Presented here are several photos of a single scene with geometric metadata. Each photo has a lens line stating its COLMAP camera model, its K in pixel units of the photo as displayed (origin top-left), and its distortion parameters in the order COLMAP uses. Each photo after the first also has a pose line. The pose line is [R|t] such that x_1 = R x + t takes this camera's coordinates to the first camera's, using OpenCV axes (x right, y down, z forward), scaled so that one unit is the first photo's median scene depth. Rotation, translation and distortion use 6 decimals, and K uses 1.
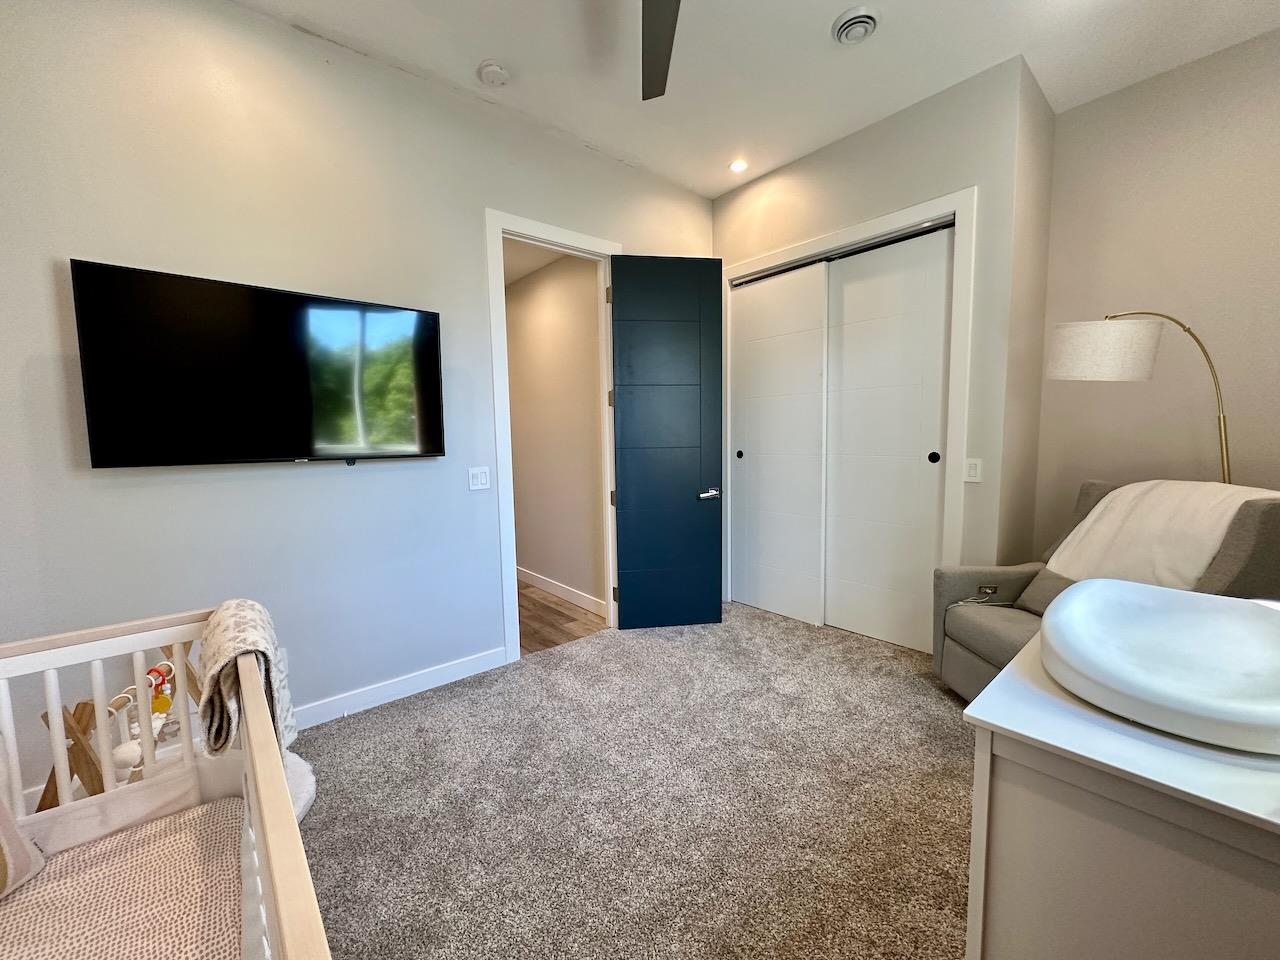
lens RADIAL K [[512.1, 0, 641.5], [0, 512.1, 481.3], [0, 0, 1]] dist [-0.002593, 0.000807]
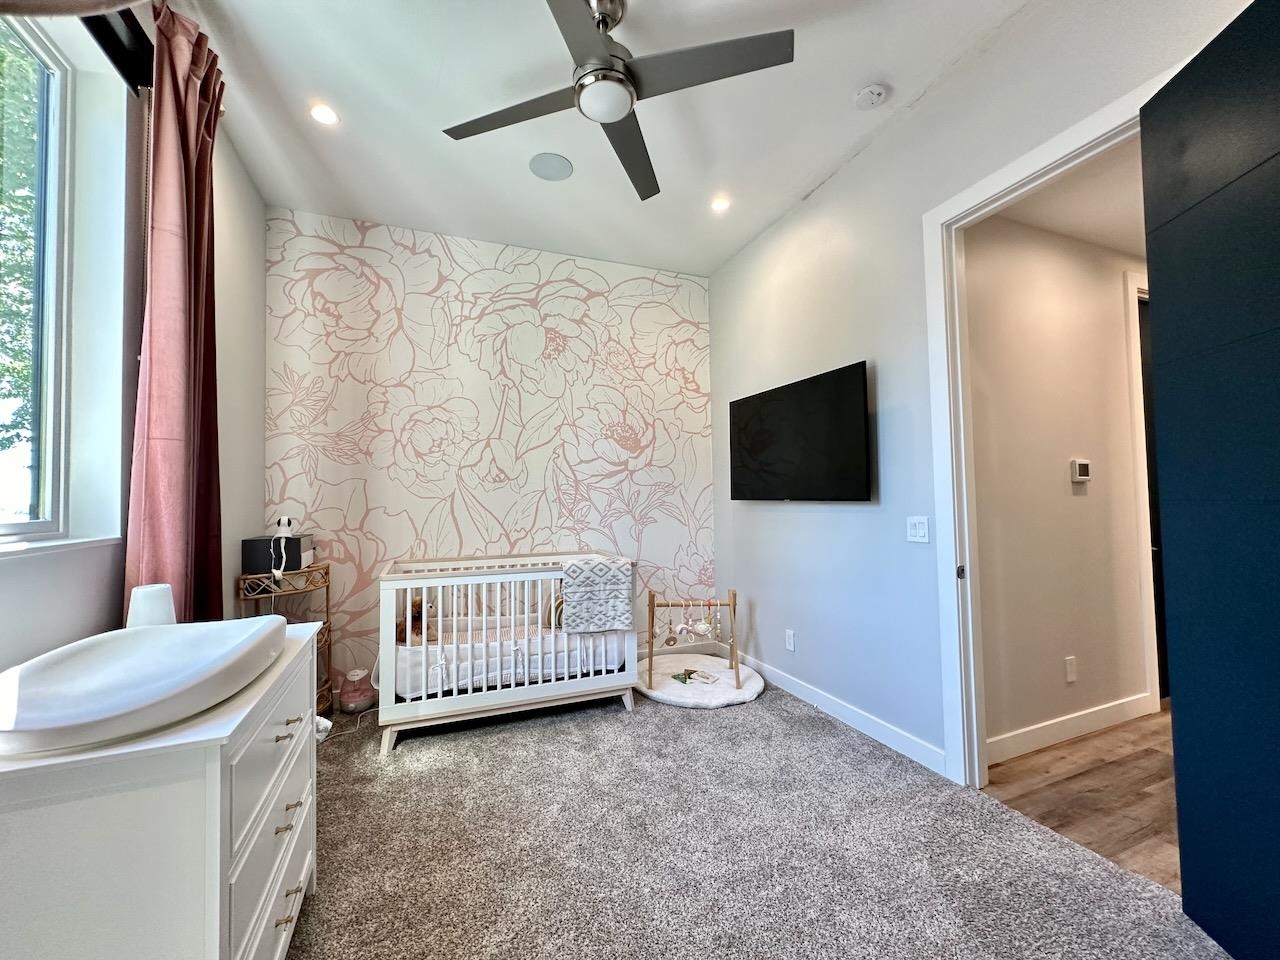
lens RADIAL K [[512.1, 0, 641.5], [0, 512.1, 481.3], [0, 0, 1]] dist [-0.002593, 0.000807]
pose [[-0.314977, -0.002668, -0.949096, 0.652665], [-0.062605, 0.997877, 0.017972, -0.073367], [0.947032, 0.065079, -0.314475, 0.841847]]
